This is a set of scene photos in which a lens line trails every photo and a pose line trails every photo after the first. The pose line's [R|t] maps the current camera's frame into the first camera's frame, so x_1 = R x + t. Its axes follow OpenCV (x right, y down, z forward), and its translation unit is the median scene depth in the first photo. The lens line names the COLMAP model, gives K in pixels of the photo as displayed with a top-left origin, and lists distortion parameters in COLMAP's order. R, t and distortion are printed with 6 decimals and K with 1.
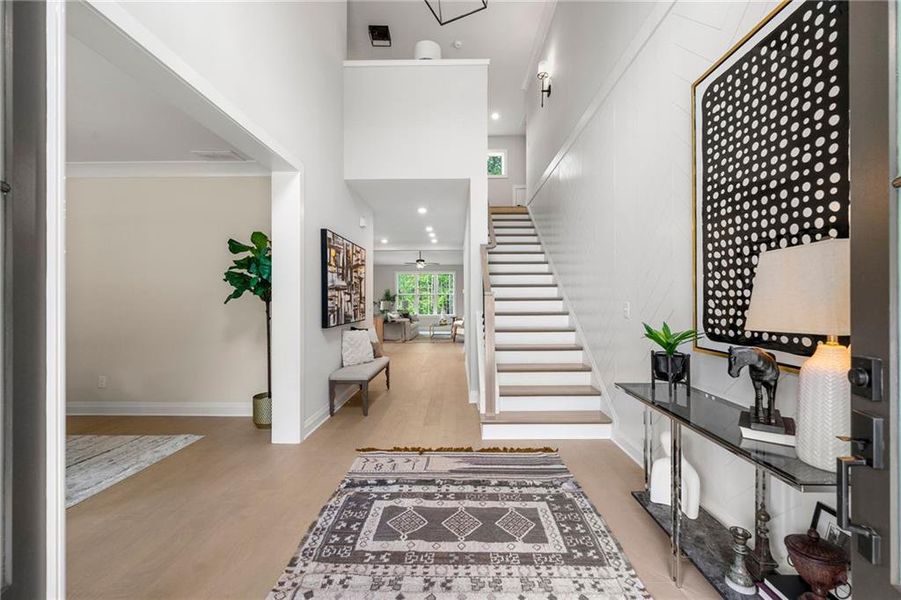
lens RADIAL K [[364.9, 0, 450.5], [0, 364.9, 300.0], [0, 0, 1]] dist [0.001301, 0.000248]
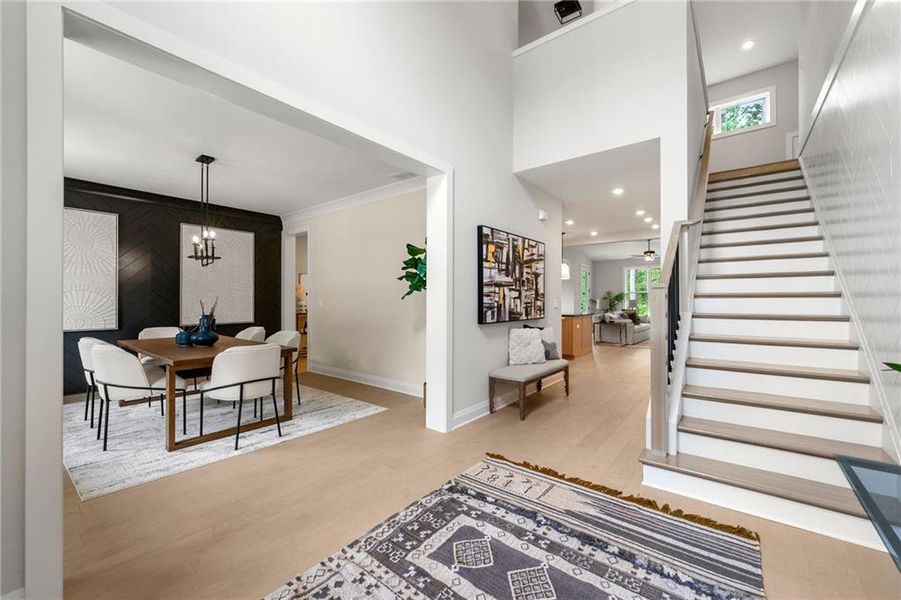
lens RADIAL K [[361.9, 0, 462.1], [0, 361.9, 298.5], [0, 0, 1]] dist [0.000070, -0.000098]
pose [[0.798800, 0.002472, -0.601592, 0.289158], [-0.003908, 0.999992, -0.001080, 0.010559], [0.601584, 0.003214, 0.798803, 0.237558]]
